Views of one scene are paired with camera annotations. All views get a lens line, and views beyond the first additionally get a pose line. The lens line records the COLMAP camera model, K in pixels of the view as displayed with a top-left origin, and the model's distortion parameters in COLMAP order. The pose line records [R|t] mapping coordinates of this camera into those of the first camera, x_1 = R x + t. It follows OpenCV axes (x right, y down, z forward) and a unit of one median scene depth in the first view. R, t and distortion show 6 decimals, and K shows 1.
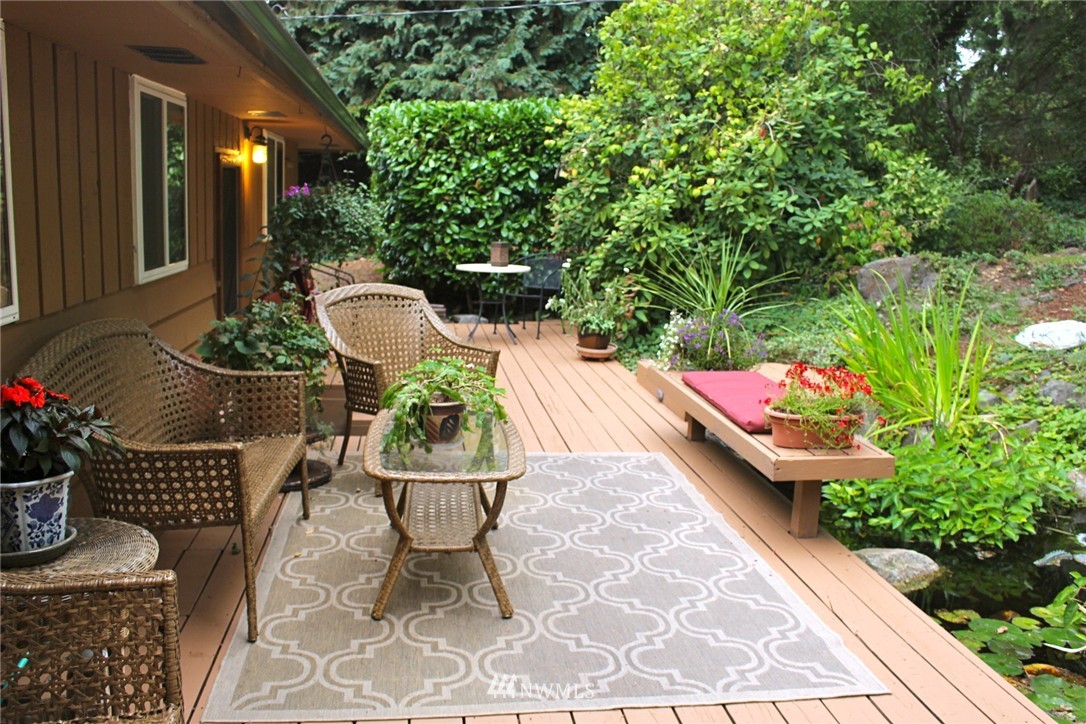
lens RADIAL K [[958.8, 0, 543.0], [0, 958.8, 362.0], [0, 0, 1]] dist [-0.151825, 0.135787]
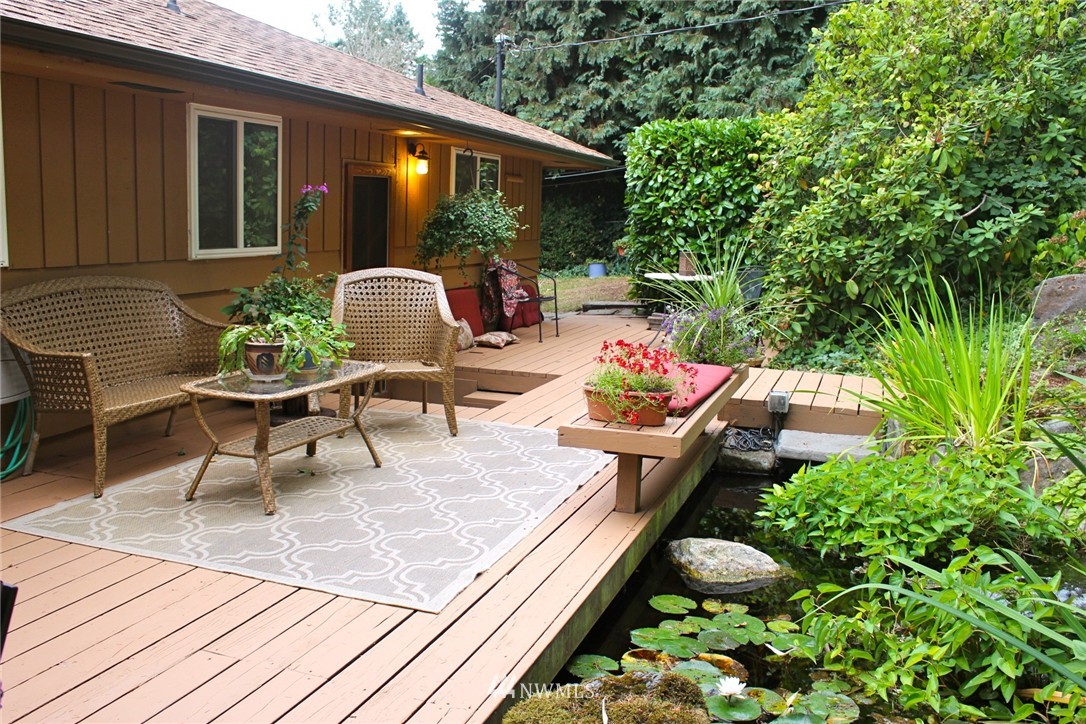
lens RADIAL K [[958.8, 0, 543.0], [0, 958.8, 362.0], [0, 0, 1]] dist [-0.151825, 0.135787]
pose [[0.893333, 0.065500, -0.444597, 0.247964], [-0.079280, 0.996775, -0.012448, 0.016484], [0.442347, 0.046368, 0.895644, 0.009594]]
